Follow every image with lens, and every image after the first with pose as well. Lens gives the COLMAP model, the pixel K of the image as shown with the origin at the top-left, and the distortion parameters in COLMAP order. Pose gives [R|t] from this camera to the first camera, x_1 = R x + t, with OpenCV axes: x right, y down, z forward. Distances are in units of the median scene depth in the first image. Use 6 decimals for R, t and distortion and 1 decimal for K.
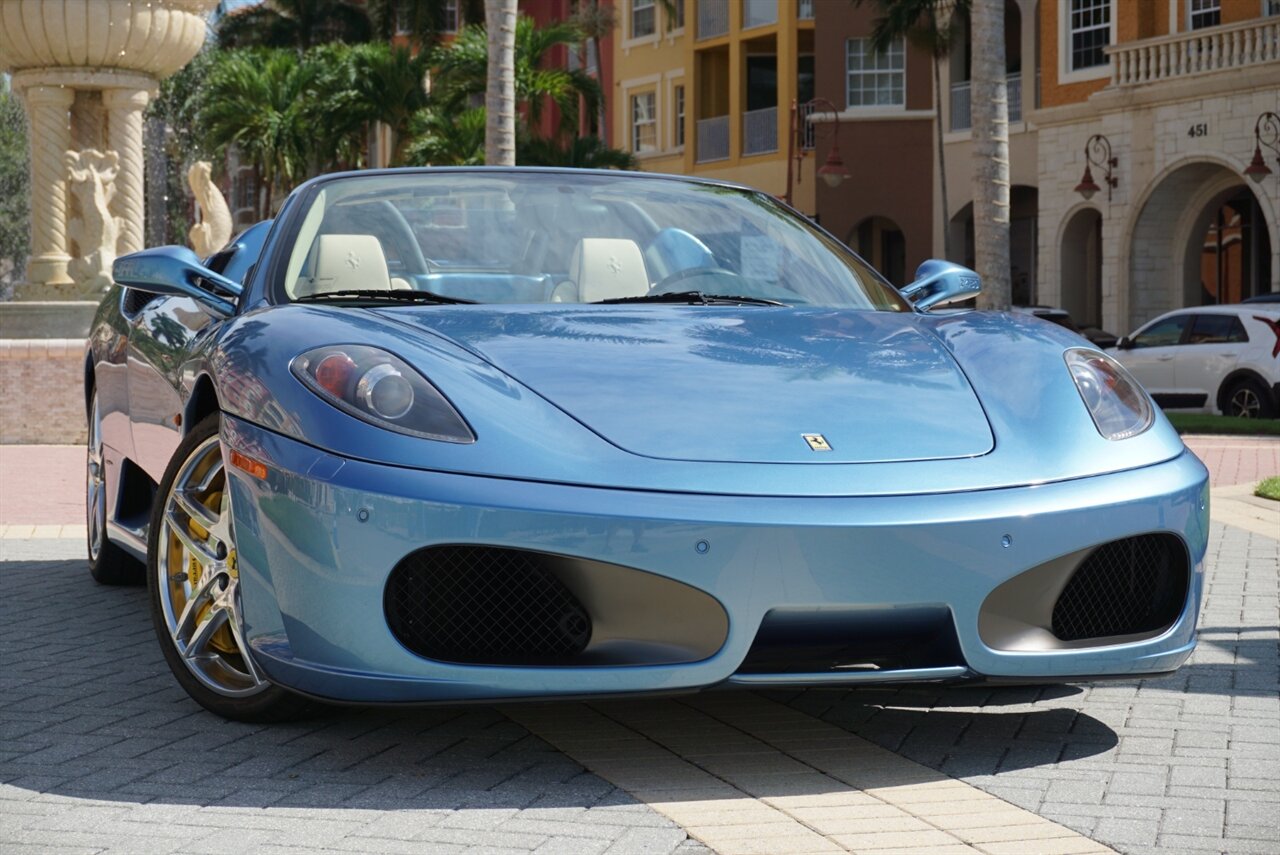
lens RADIAL K [[2427.4, 0, 636.7], [0, 2427.4, 427.3], [0, 0, 1]] dist [-0.054408, 0.487452]
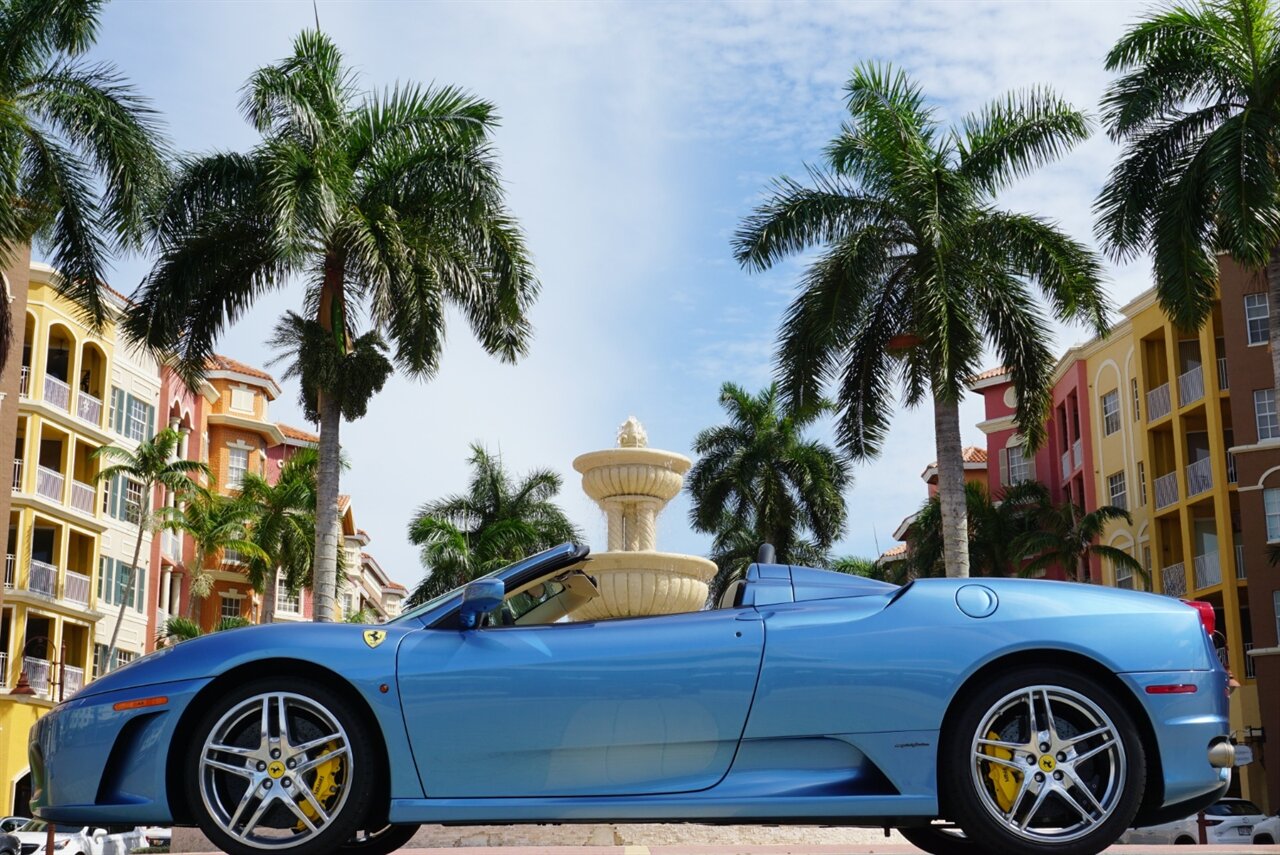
lens RADIAL K [[1841.1, 0, 639.3], [0, 1841.1, 422.3], [0, 0, 1]] dist [-0.012973, -0.010203]
pose [[0.957086, -0.078661, -0.278923, 0.082046], [0.001547, 0.963831, -0.266510, 0.031758], [0.289799, 0.254642, 0.922591, -0.082585]]
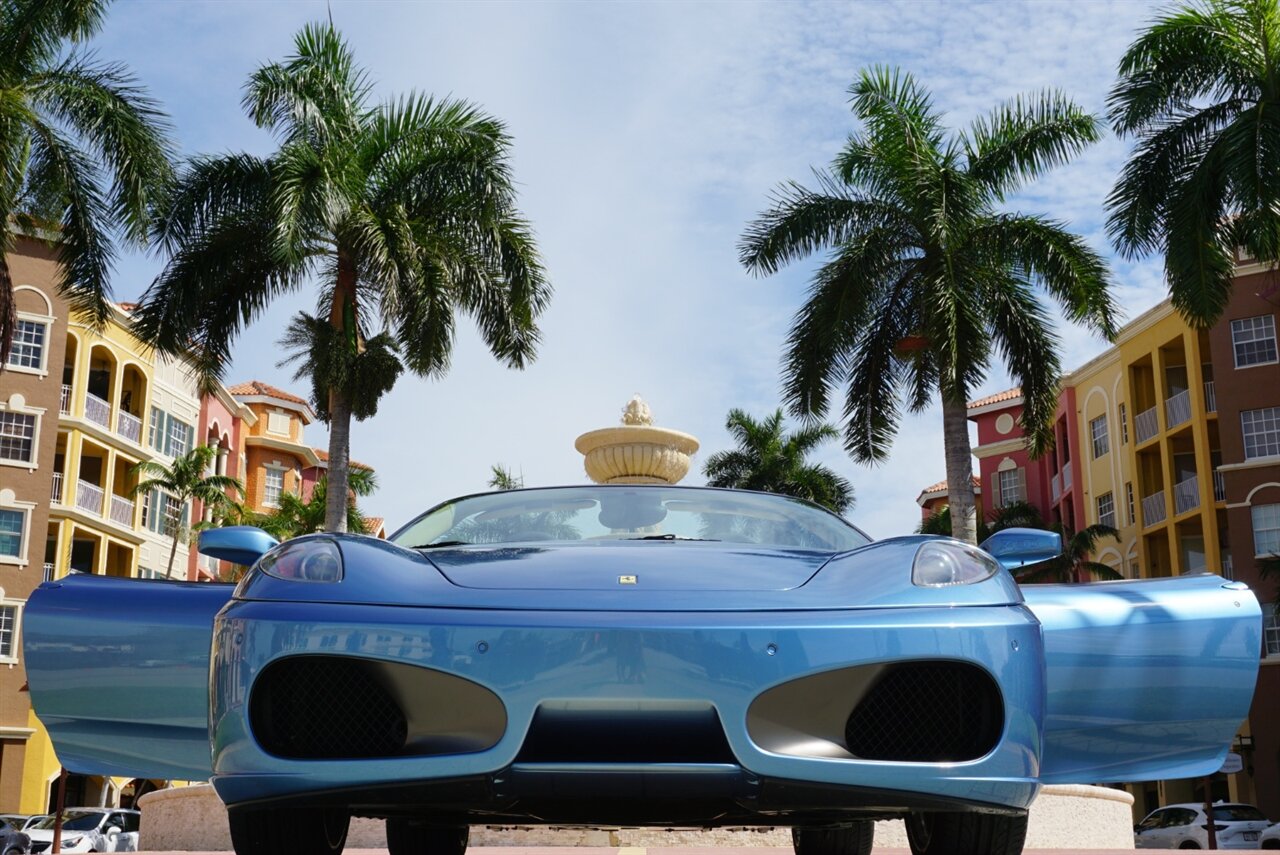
lens RADIAL K [[1649.7, 0, 641.0], [0, 1649.7, 425.9], [0, 0, 1]] dist [-0.011753, 0.006818]
pose [[0.954942, -0.081664, -0.285337, 0.049723], [-0.004692, 0.957127, -0.289632, 0.026312], [0.296756, 0.277921, 0.913617, 0.040828]]
